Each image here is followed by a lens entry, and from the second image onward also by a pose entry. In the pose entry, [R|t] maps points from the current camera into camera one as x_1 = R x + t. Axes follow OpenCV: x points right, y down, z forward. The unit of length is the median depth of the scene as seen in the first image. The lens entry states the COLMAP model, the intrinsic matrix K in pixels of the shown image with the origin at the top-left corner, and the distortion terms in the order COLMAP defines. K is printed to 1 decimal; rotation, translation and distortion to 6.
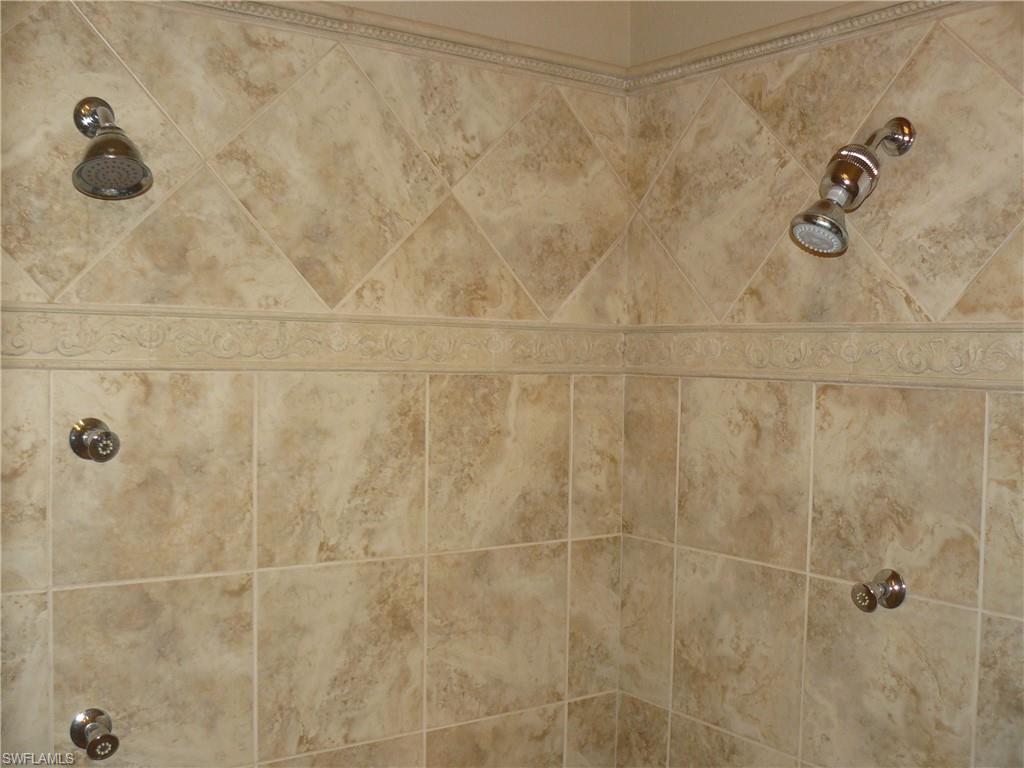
lens RADIAL K [[1184.0, 0, 492.9], [0, 1184.0, 381.8], [0, 0, 1]] dist [-0.158847, 0.299496]
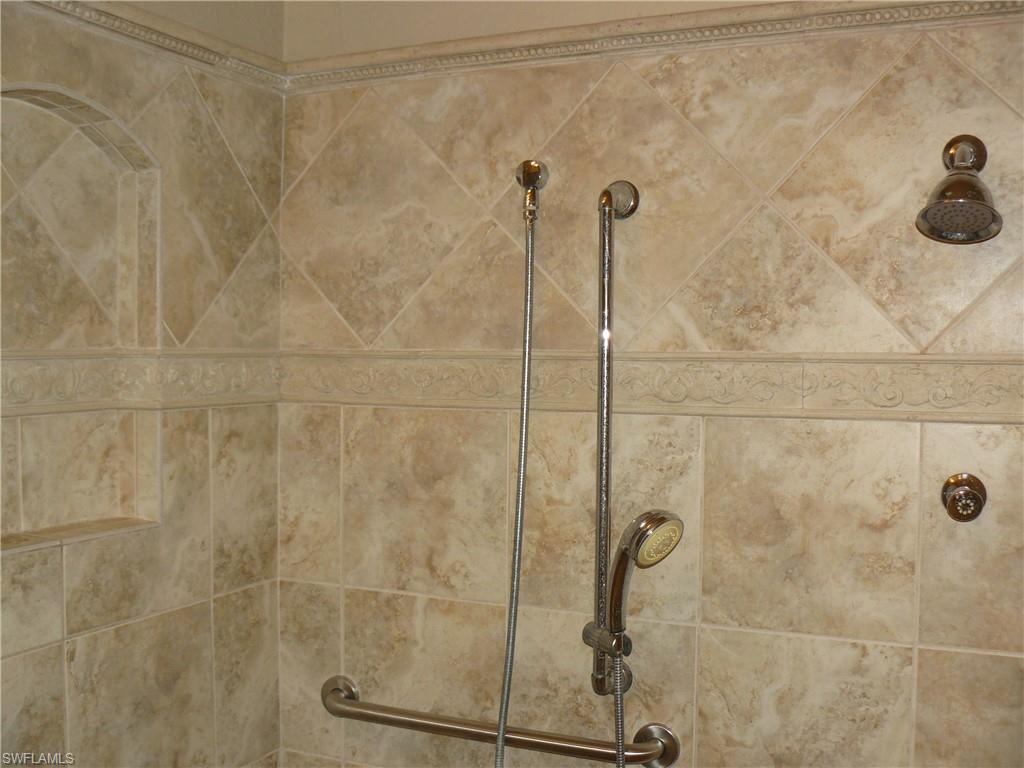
lens RADIAL K [[1184.0, 0, 492.9], [0, 1184.0, 381.8], [0, 0, 1]] dist [-0.158847, 0.299496]
pose [[0.524040, 0.011787, -0.851612, 0.265637], [-0.002843, 0.999923, 0.012091, -0.055400], [0.851689, -0.003915, 0.524033, 0.180699]]
